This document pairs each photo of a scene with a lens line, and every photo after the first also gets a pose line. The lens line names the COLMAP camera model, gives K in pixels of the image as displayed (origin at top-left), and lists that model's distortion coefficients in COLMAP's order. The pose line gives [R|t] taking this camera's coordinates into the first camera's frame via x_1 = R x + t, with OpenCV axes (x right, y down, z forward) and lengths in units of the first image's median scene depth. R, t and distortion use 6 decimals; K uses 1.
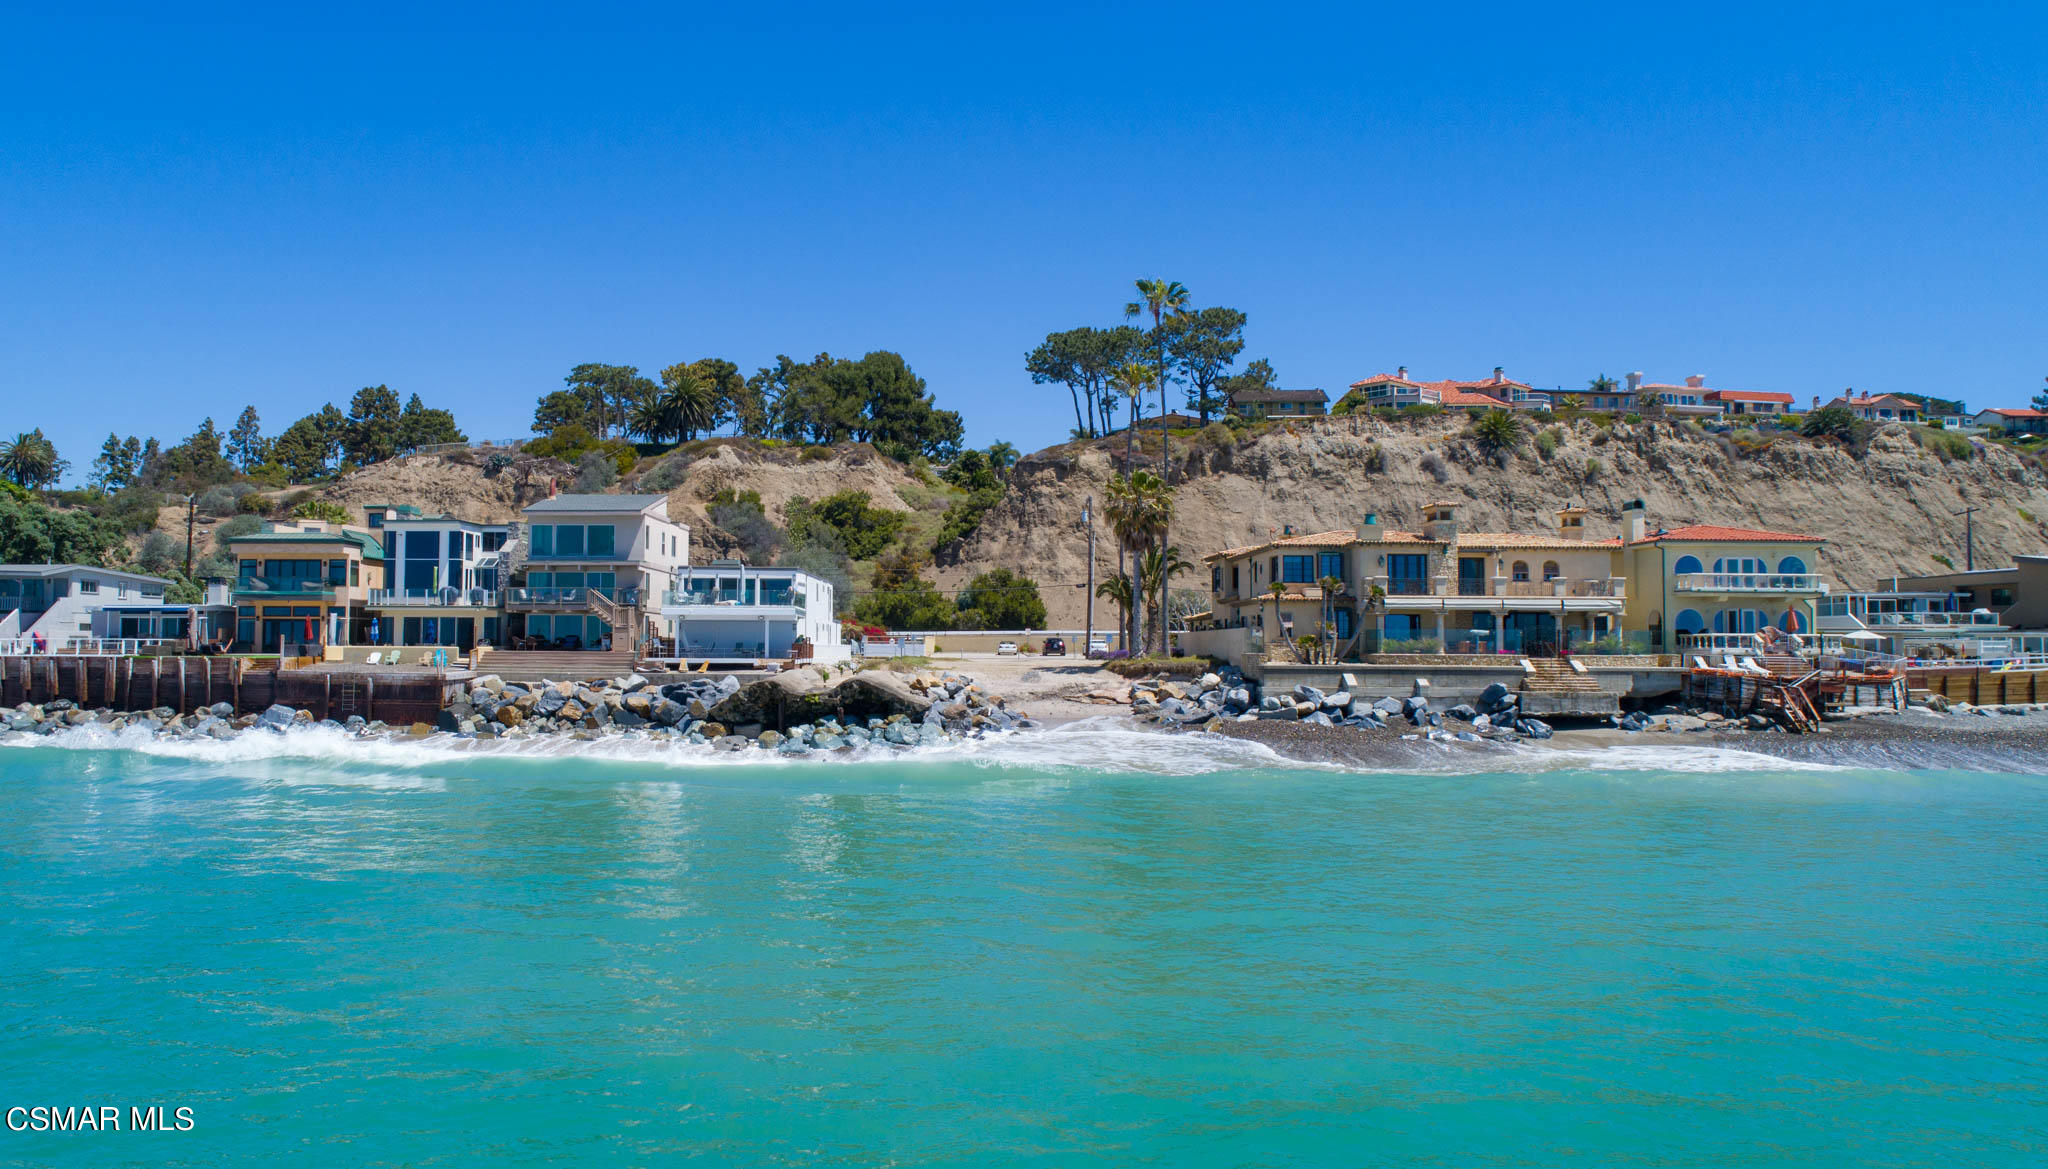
lens RADIAL K [[1436.5, 0, 1025.3], [0, 1436.5, 581.0], [0, 0, 1]] dist [-0.004096, 0.002002]
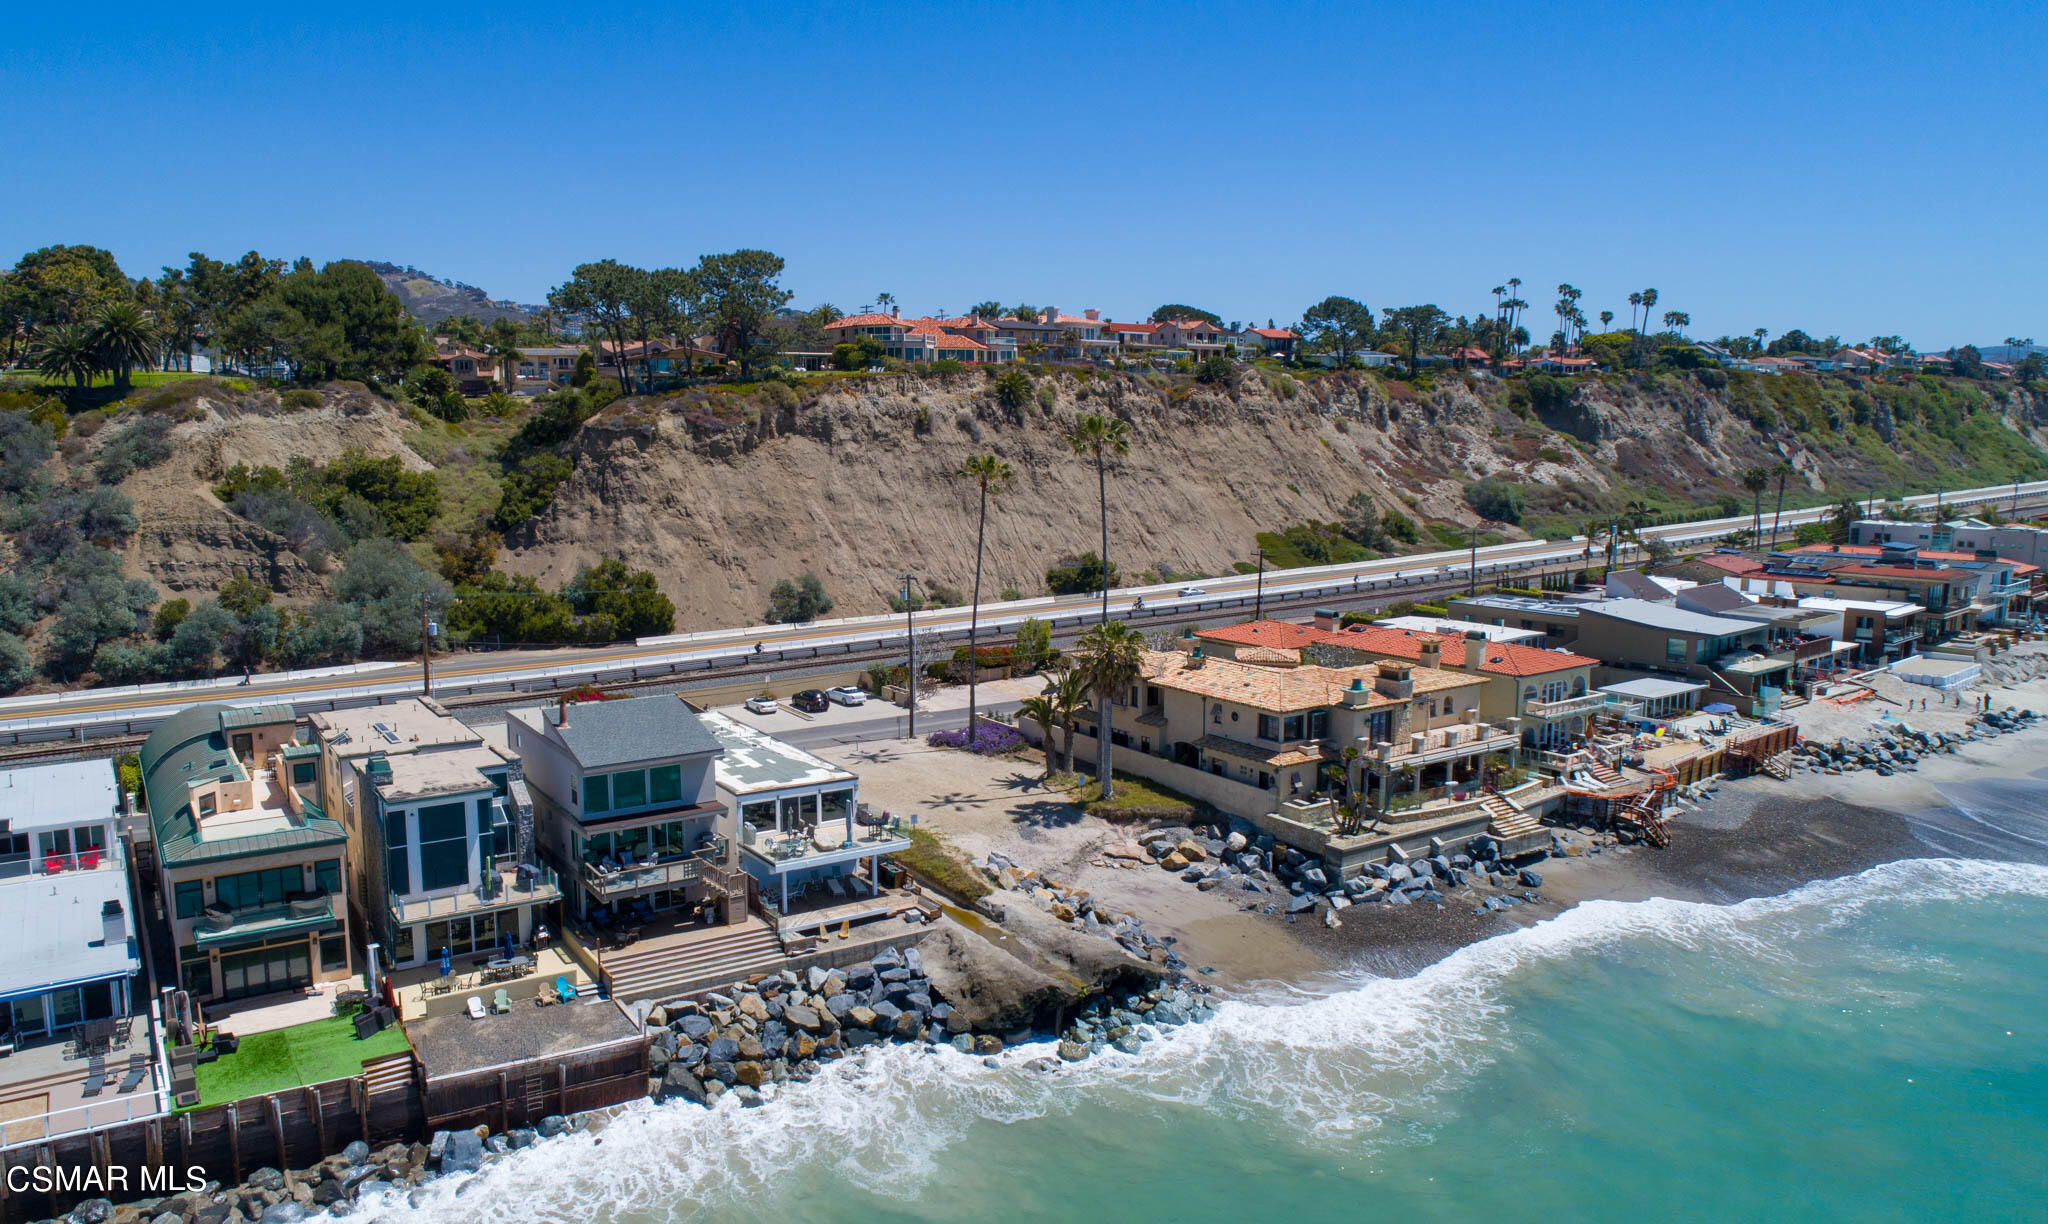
lens RADIAL K [[1367.8, 0, 1036.5], [0, 1367.8, 623.8], [0, 0, 1]] dist [-0.003851, -0.000082]
pose [[0.853879, -0.071020, 0.515603, -0.211248], [-0.018887, 0.985766, 0.167059, -0.106139], [-0.520129, -0.152386, 0.840384, 0.092610]]
